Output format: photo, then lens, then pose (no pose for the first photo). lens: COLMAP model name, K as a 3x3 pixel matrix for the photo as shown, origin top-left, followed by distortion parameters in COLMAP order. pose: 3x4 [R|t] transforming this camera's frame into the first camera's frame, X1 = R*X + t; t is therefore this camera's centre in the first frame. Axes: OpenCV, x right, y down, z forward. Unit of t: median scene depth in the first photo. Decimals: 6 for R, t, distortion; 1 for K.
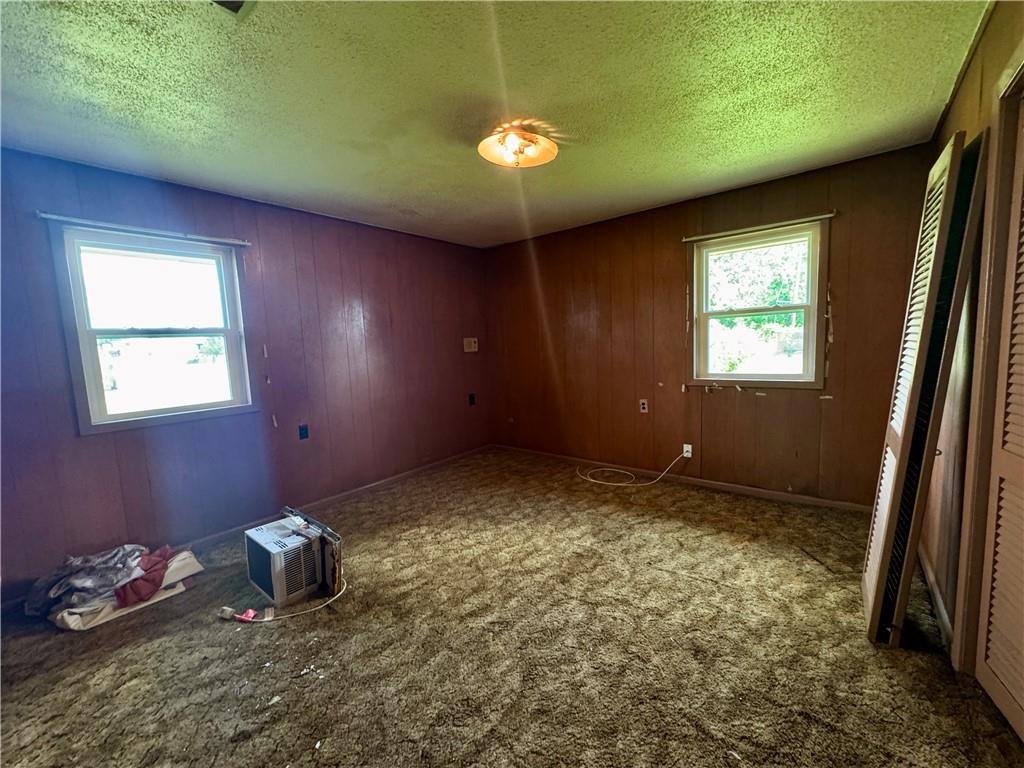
lens RADIAL K [[408.2, 0, 512.0], [0, 408.2, 384.0], [0, 0, 1]] dist [0.000963, -0.000097]
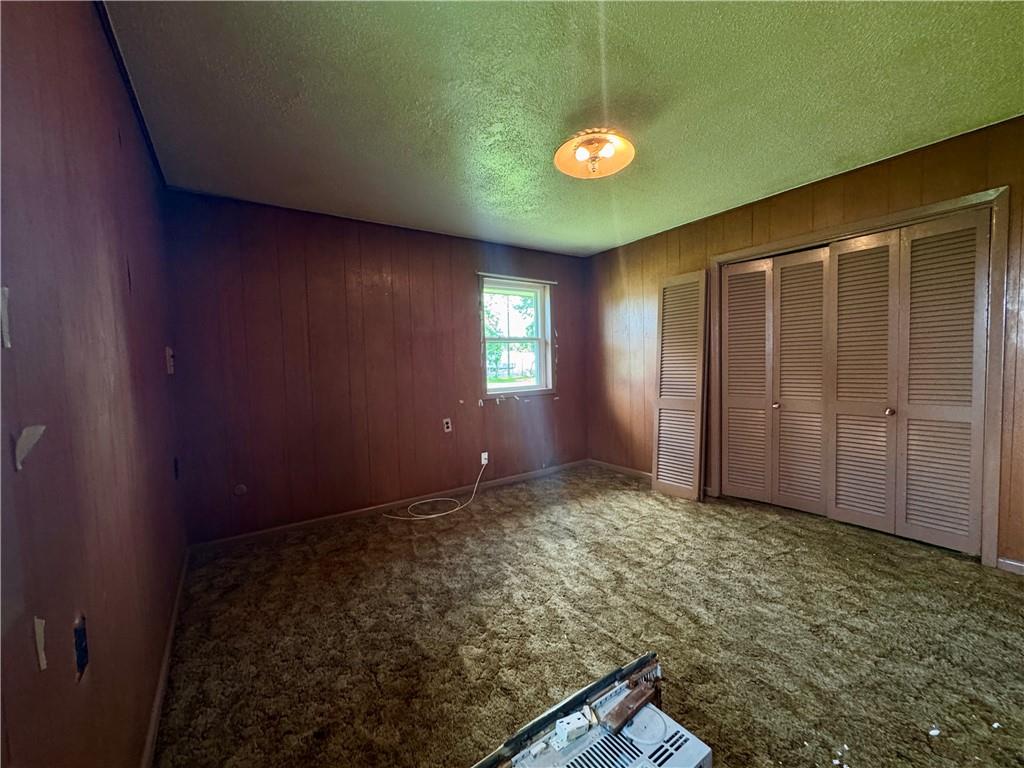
lens RADIAL K [[408.2, 0, 512.0], [0, 408.2, 384.0], [0, 0, 1]] dist [0.000963, -0.000097]
pose [[0.281165, -0.015429, 0.959535, -0.782064], [0.113844, 0.993346, -0.017386, -0.014284], [-0.952883, 0.114126, 0.281051, 0.742575]]
